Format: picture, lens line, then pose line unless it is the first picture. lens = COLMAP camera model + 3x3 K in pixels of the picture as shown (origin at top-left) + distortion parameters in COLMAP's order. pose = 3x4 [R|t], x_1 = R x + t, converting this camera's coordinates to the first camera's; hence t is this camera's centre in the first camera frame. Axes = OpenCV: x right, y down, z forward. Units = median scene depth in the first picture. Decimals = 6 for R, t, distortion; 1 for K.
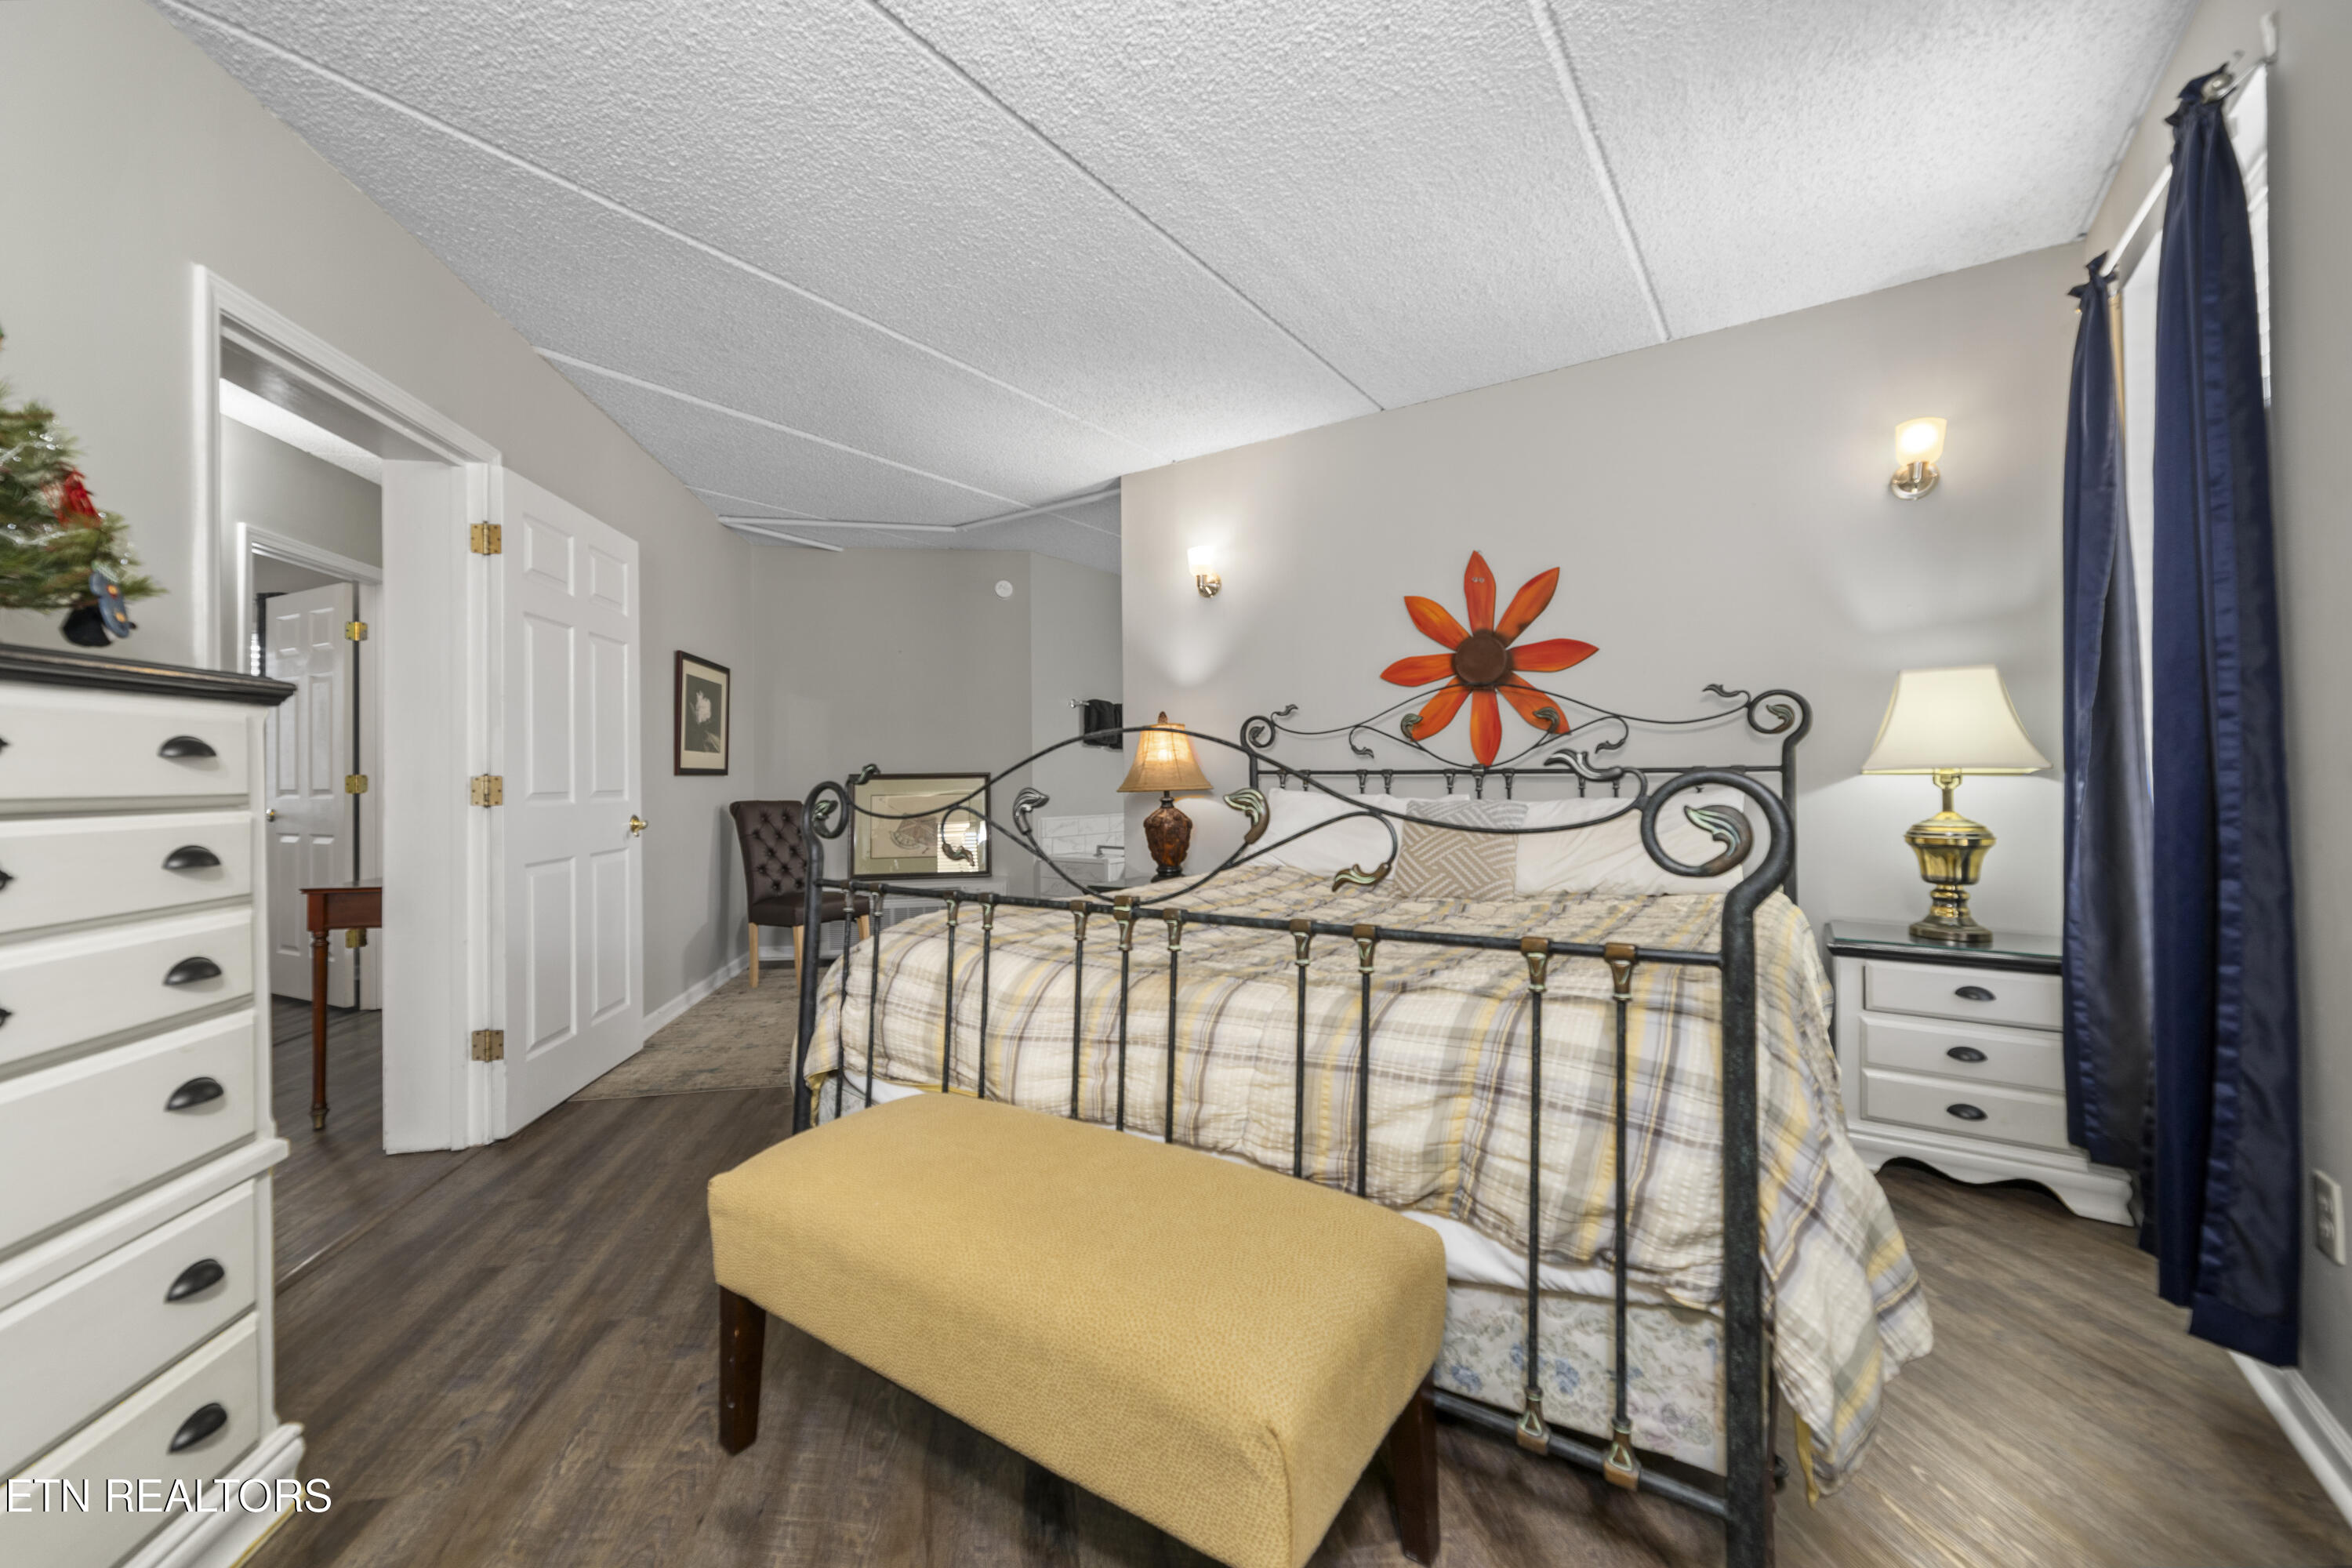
lens RADIAL K [[906.5, 0, 1182.2], [0, 906.5, 785.8], [0, 0, 1]] dist [-0.015570, 0.006598]
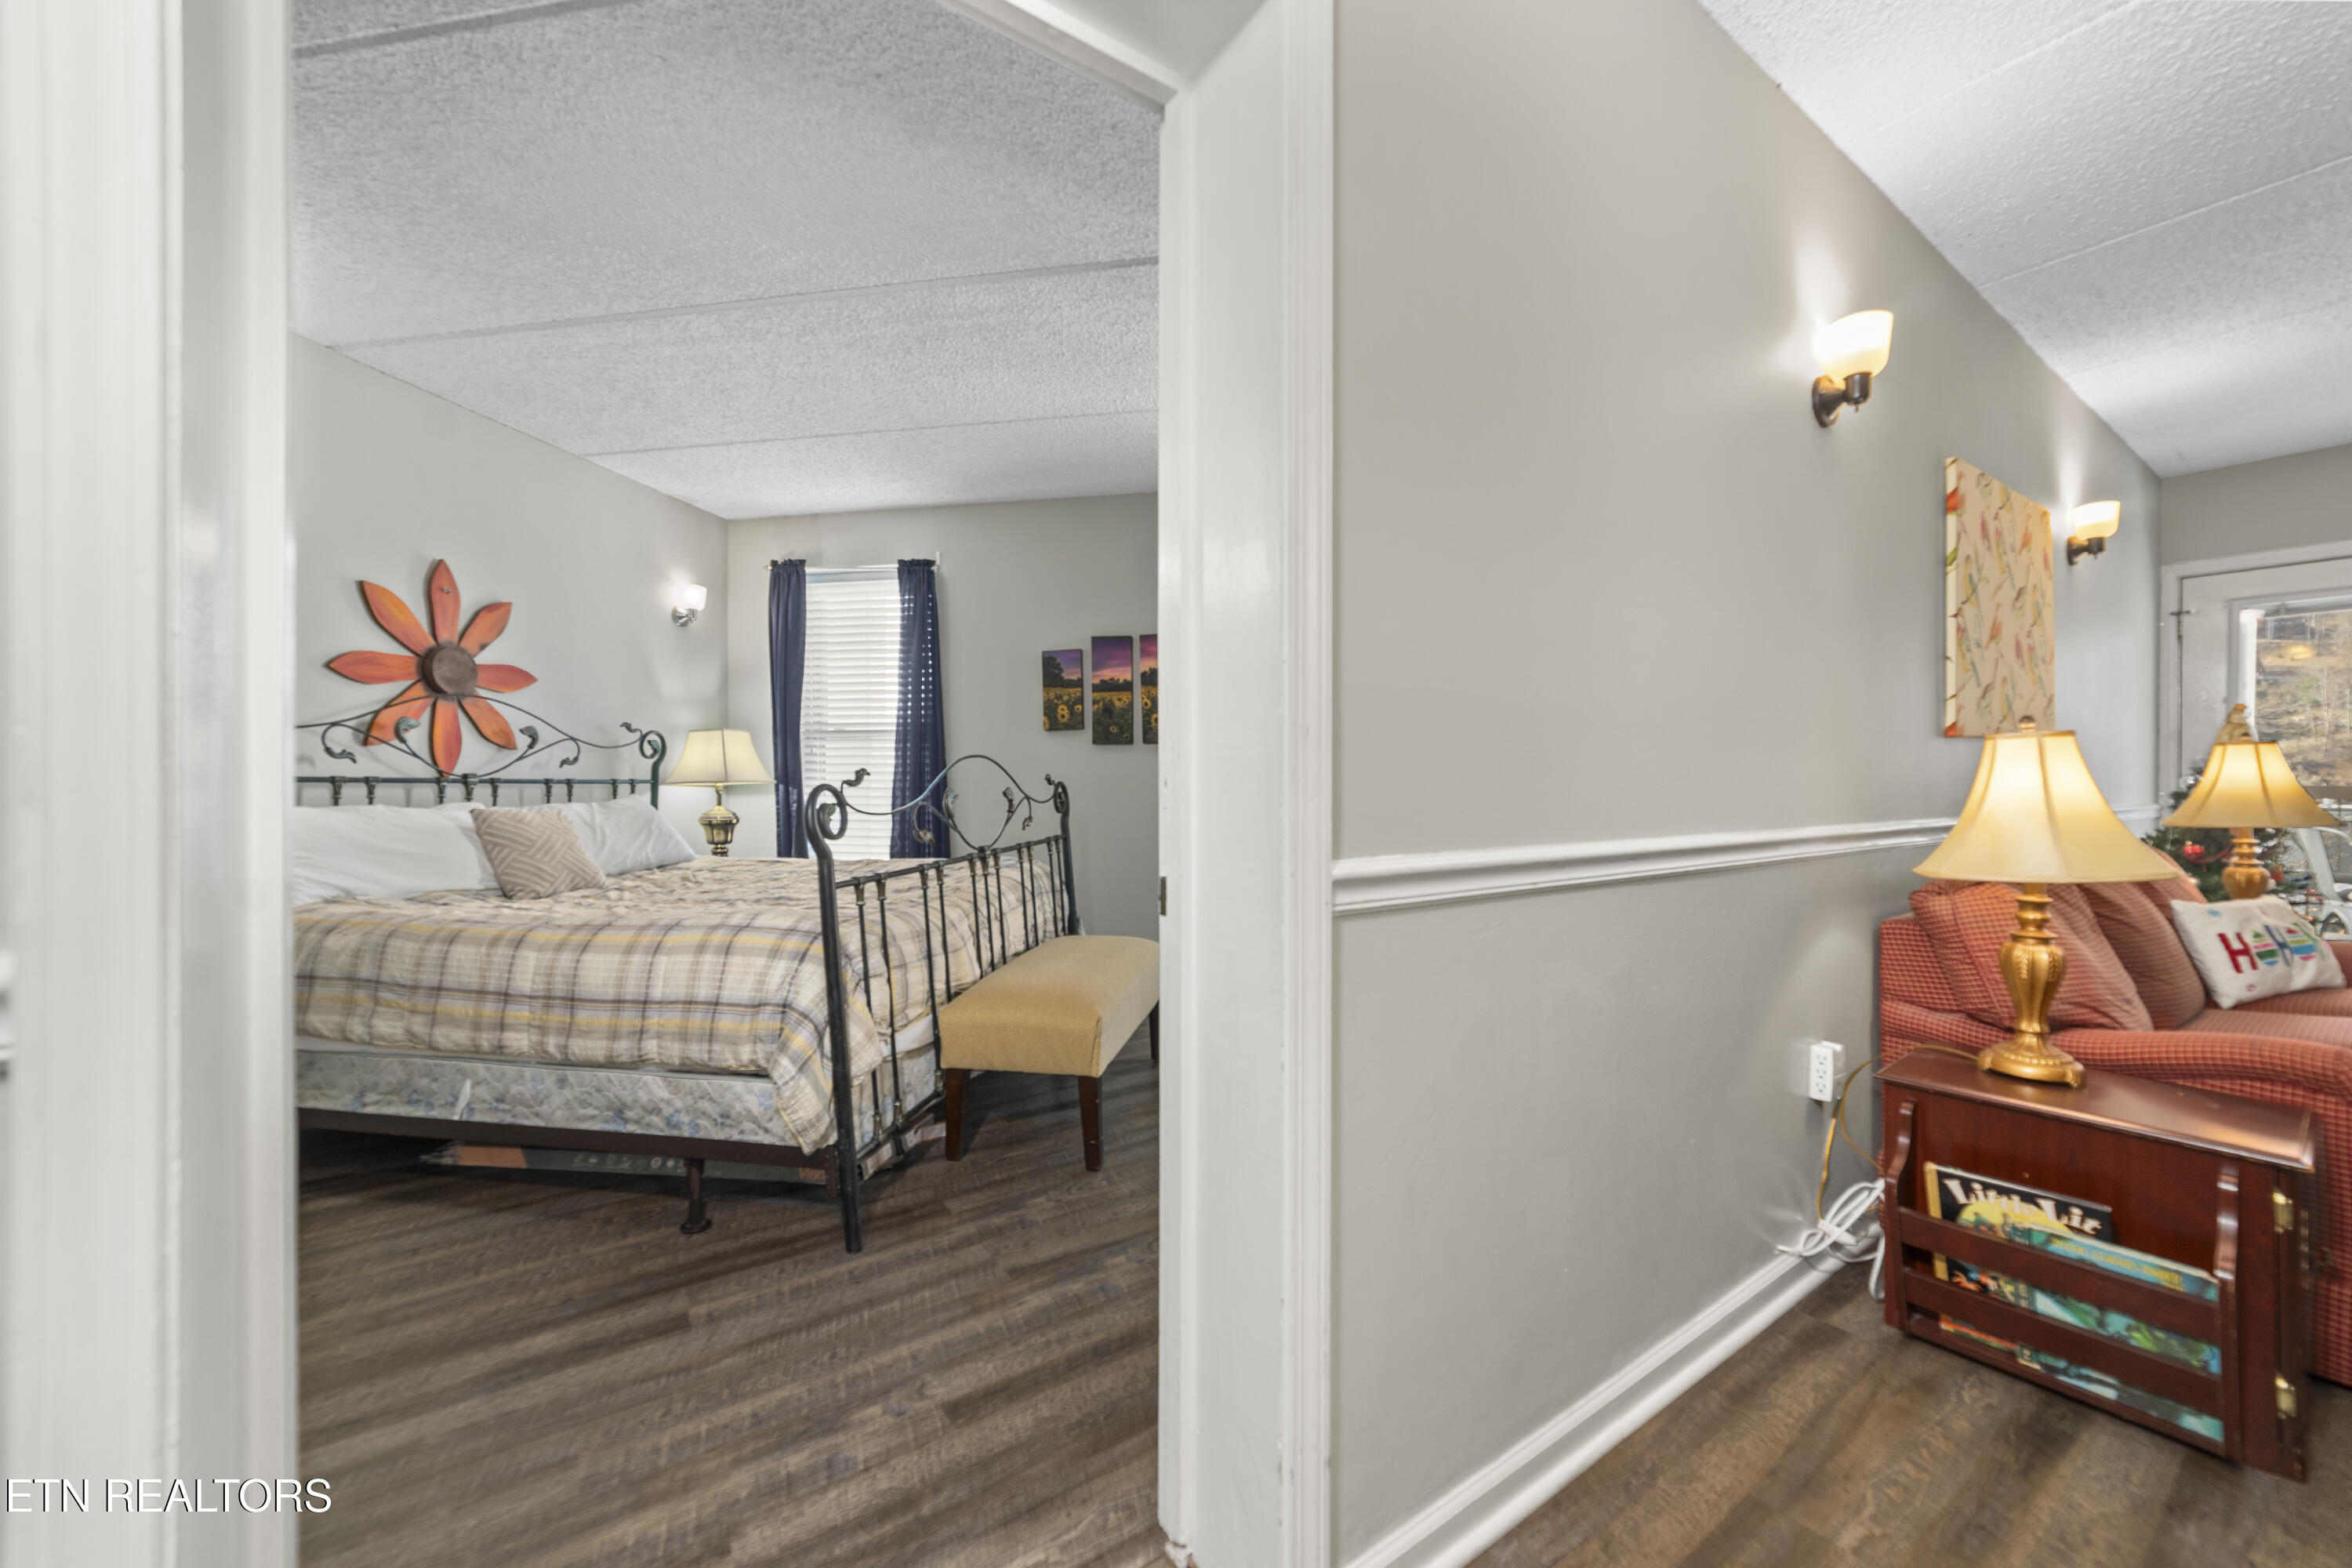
lens RADIAL K [[906.5, 0, 1177.1], [0, 906.5, 789.5], [0, 0, 1]] dist [-0.015570, 0.006598]
pose [[-0.413801, -0.002289, 0.910365, -0.894015], [0.001687, 0.999993, 0.003281, -0.006884], [-0.910366, 0.002893, -0.413794, 0.651920]]
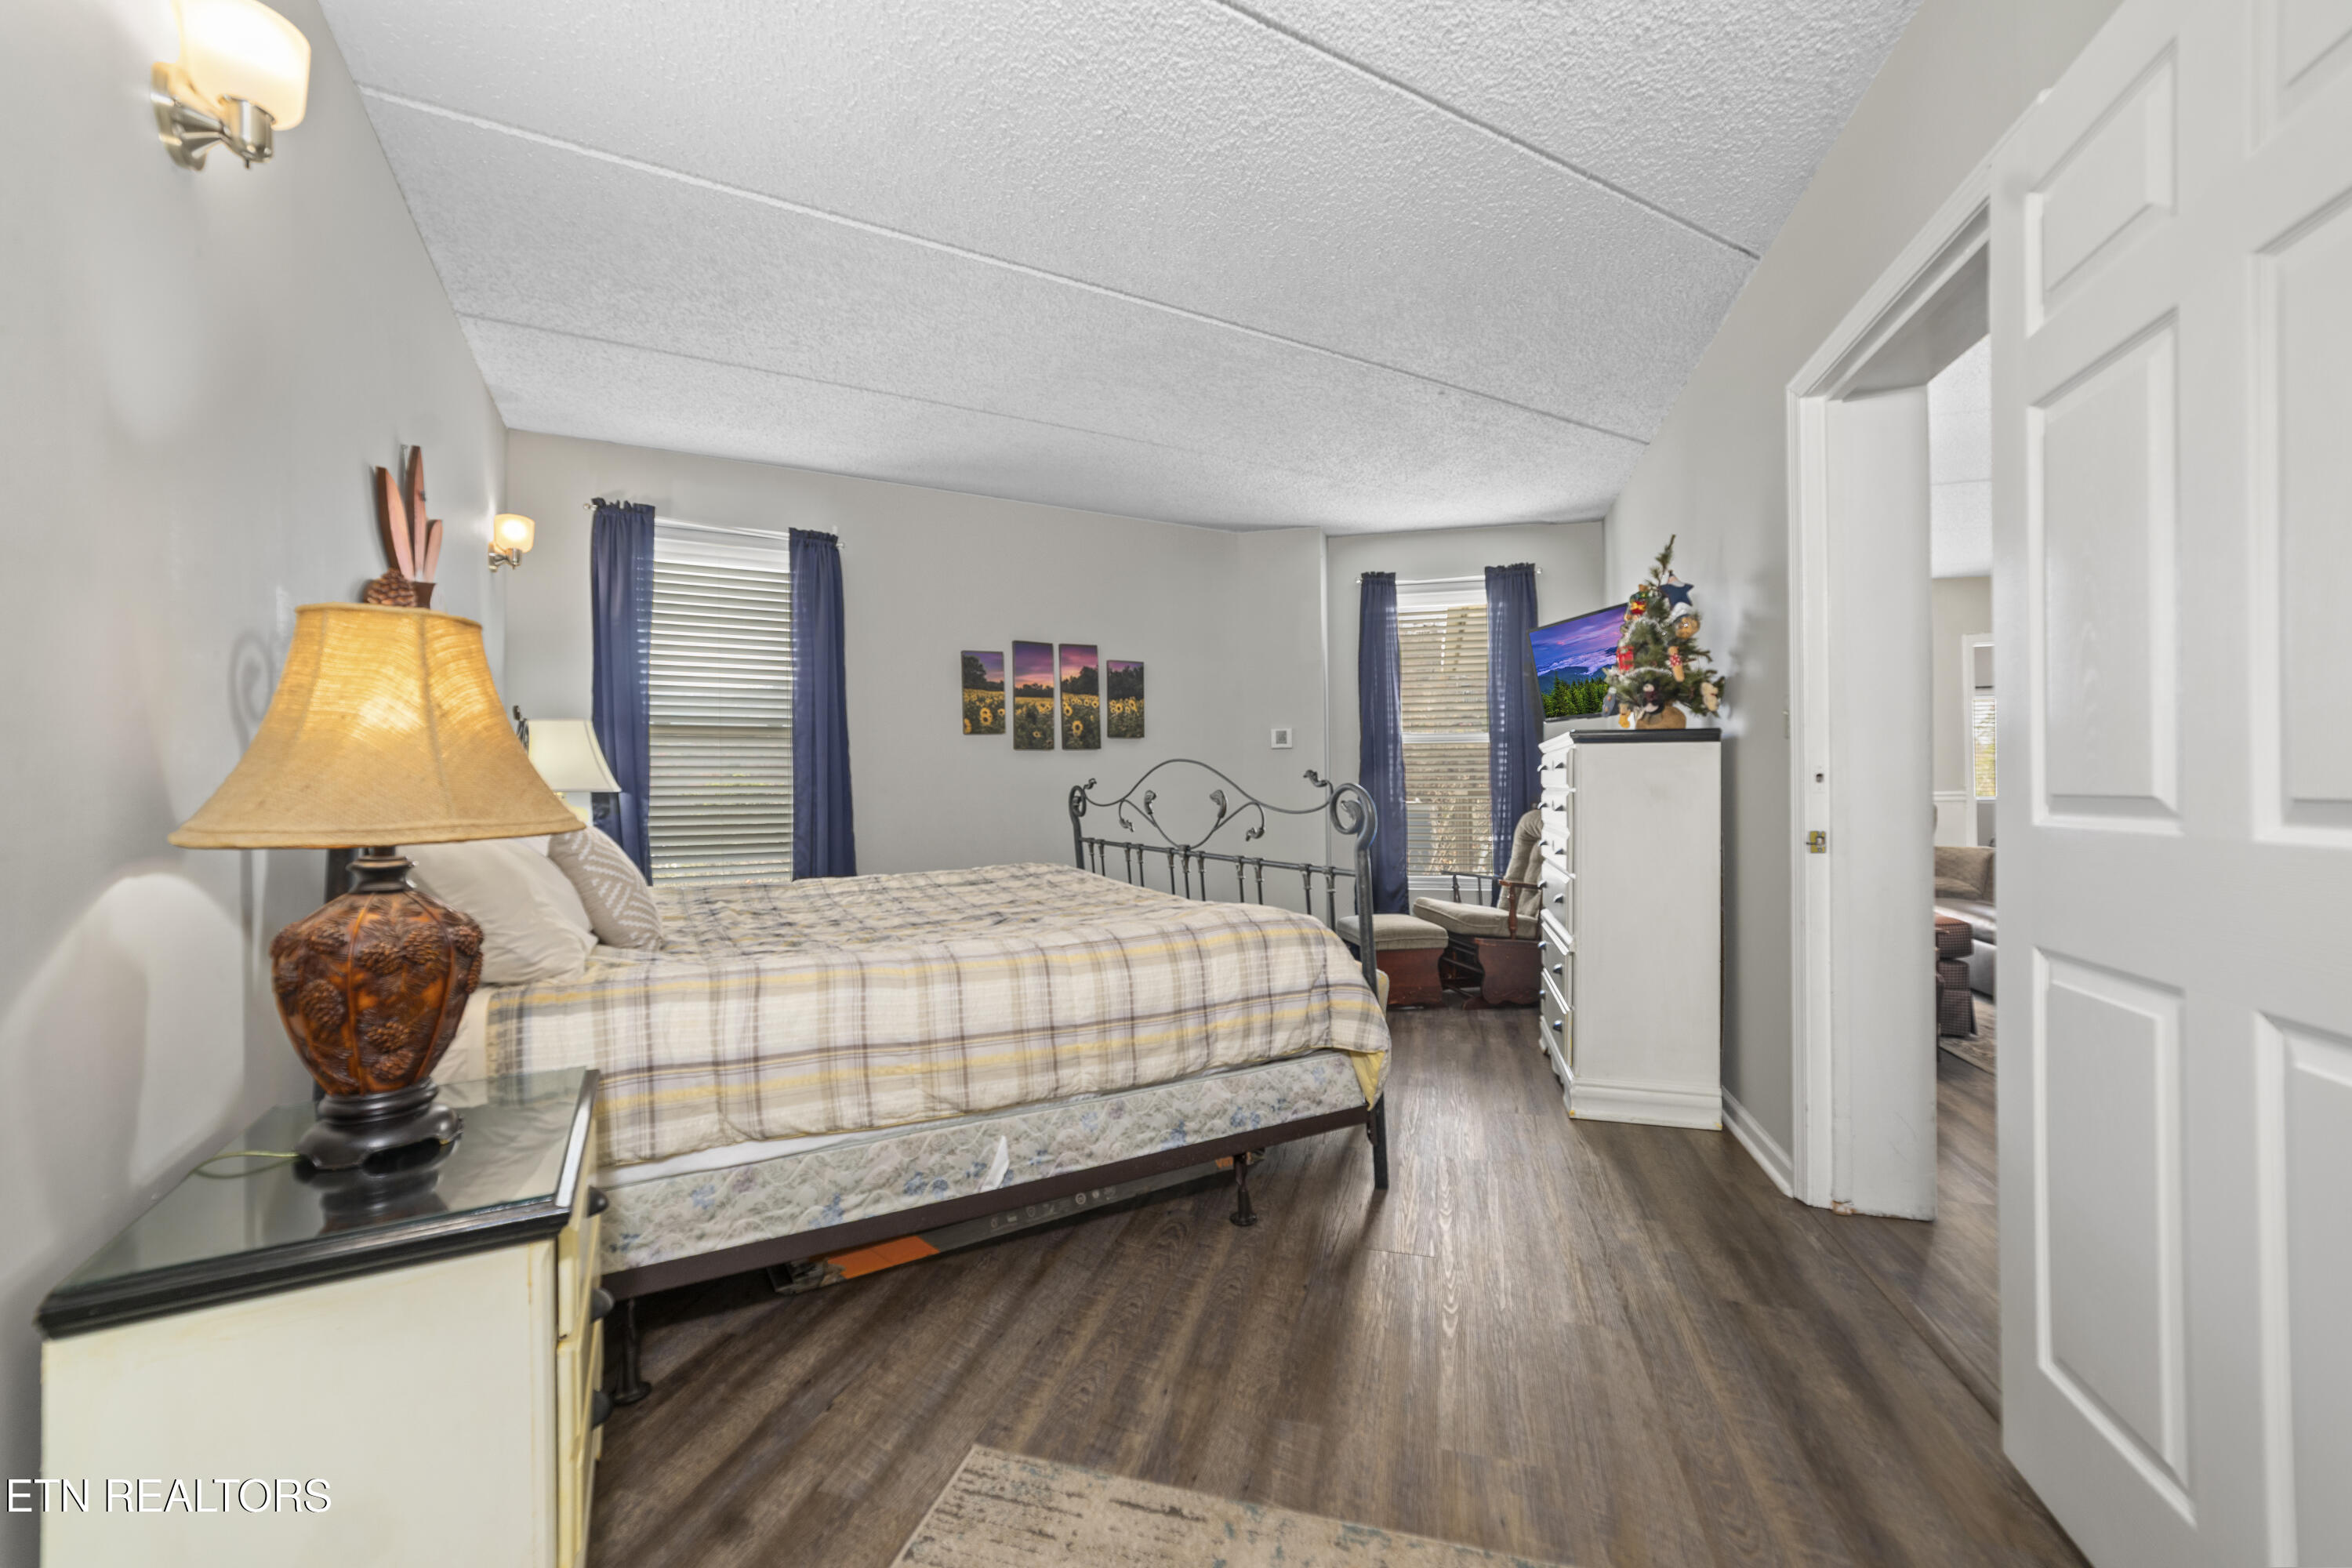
lens RADIAL K [[906.5, 0, 1195.4], [0, 906.5, 782.8], [0, 0, 1]] dist [-0.015570, 0.006598]
pose [[-0.893939, 0.014186, 0.447965, -0.446566], [0.012583, 0.999899, -0.006553, -0.007948], [-0.448012, -0.000221, -0.894027, 1.289361]]
